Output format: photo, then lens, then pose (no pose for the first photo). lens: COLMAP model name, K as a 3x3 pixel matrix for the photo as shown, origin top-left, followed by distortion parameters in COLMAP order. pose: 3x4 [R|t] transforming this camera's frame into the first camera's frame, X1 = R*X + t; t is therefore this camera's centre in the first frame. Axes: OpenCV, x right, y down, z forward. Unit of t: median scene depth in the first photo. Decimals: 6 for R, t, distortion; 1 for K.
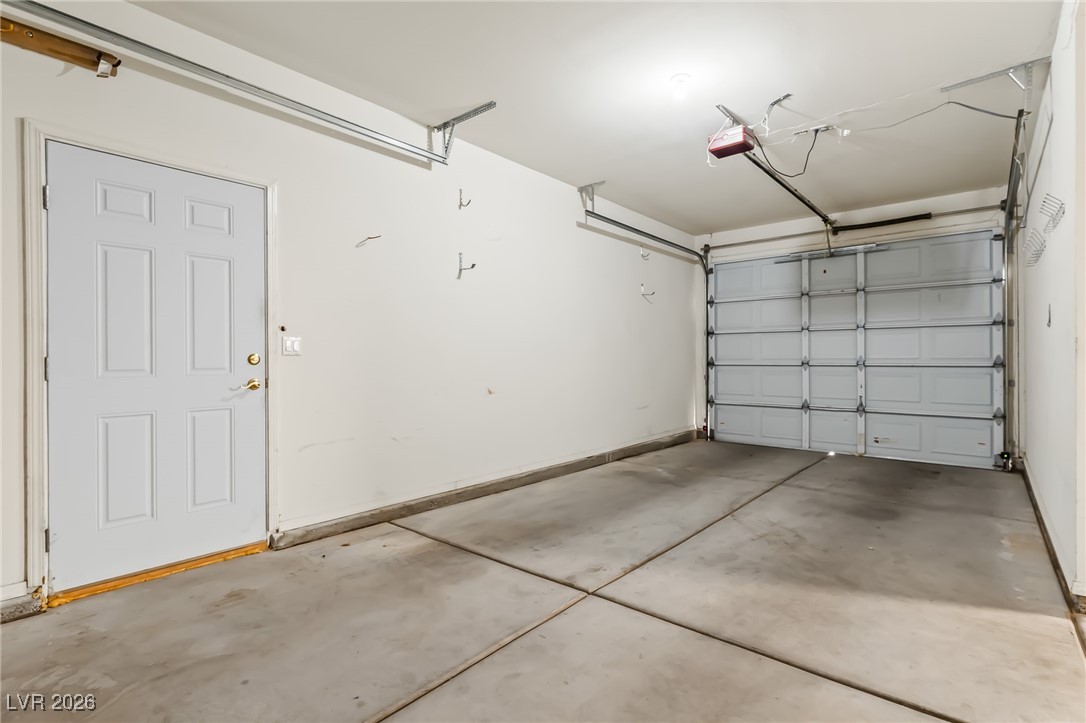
lens RADIAL K [[517.5, 0, 542.6], [0, 517.5, 359.7], [0, 0, 1]] dist [0.001578, -0.001252]
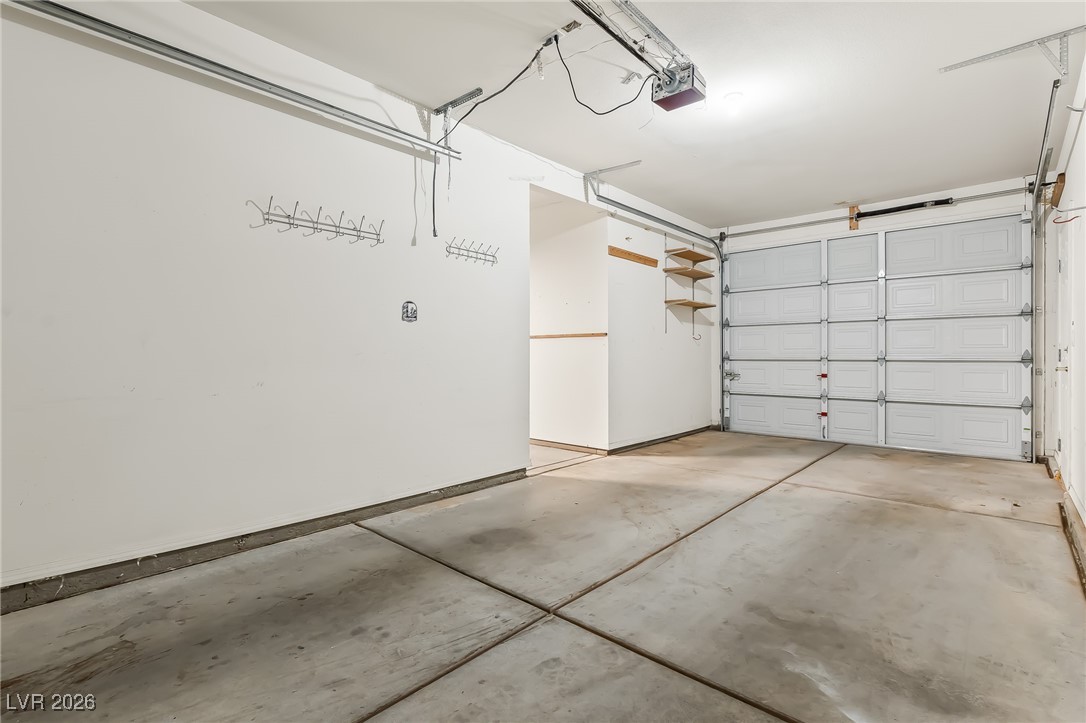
lens RADIAL K [[517.5, 0, 543.4], [0, 517.5, 357.6], [0, 0, 1]] dist [0.001578, -0.001252]
pose [[-0.999569, -0.000878, 0.029339, 0.636978], [-0.000622, 0.999962, 0.008730, 0.007060], [-0.029346, 0.008708, -0.999531, 2.096456]]
